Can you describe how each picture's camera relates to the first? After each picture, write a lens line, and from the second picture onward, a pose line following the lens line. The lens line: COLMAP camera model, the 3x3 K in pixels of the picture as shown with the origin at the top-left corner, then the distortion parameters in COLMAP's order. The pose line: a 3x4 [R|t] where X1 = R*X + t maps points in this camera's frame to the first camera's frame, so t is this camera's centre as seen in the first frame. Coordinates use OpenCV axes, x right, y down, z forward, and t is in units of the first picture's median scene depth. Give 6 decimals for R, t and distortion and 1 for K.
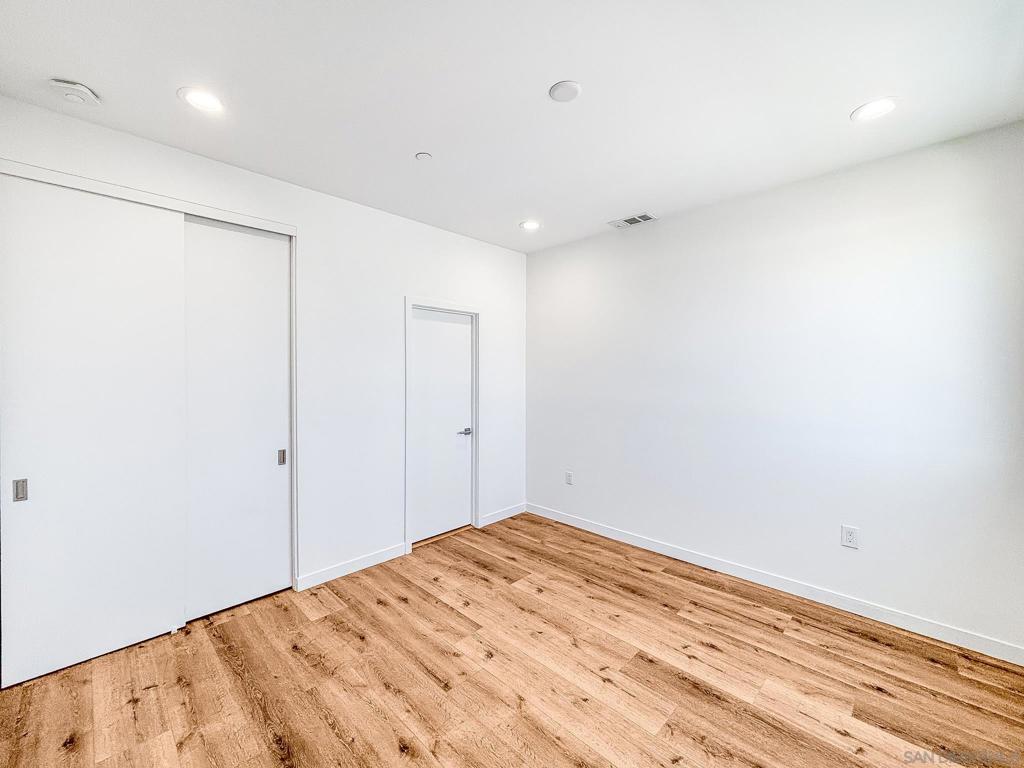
lens RADIAL K [[418.3, 0, 504.4], [0, 418.3, 386.8], [0, 0, 1]] dist [0.000150, -0.000081]
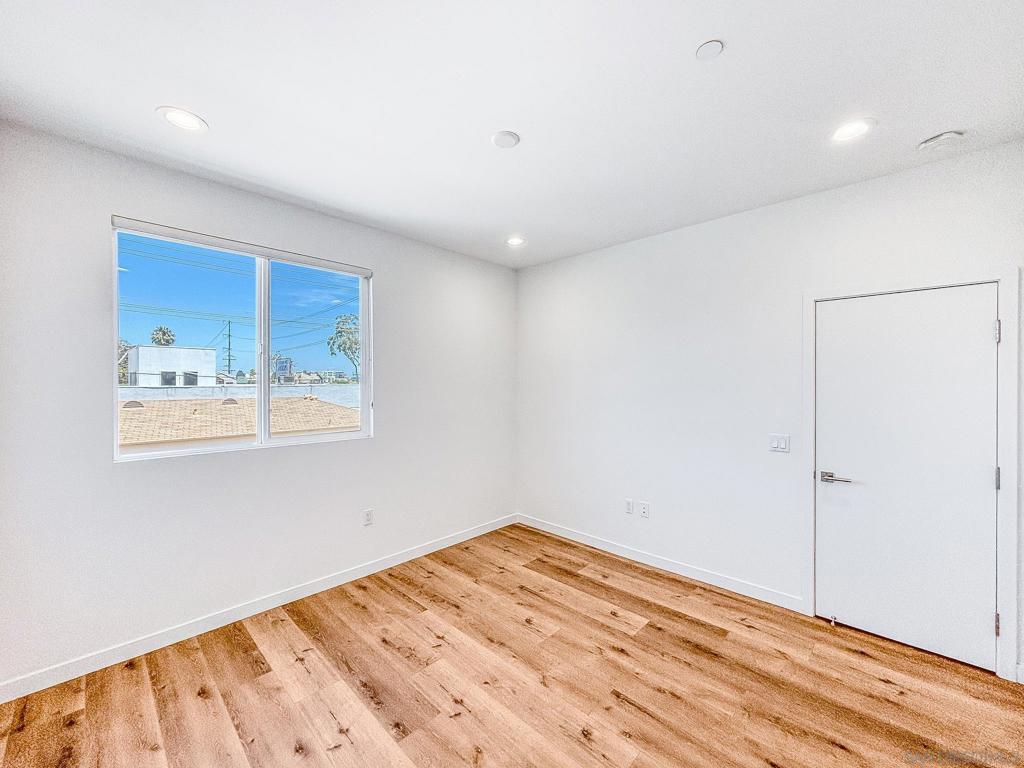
lens RADIAL K [[418.3, 0, 504.4], [0, 418.3, 386.8], [0, 0, 1]] dist [0.000150, -0.000081]
pose [[-0.999944, 0.000621, -0.010535, 0.151792], [0.000274, 0.999458, 0.032921, -0.077118], [0.010550, 0.032916, -0.999402, 2.028338]]
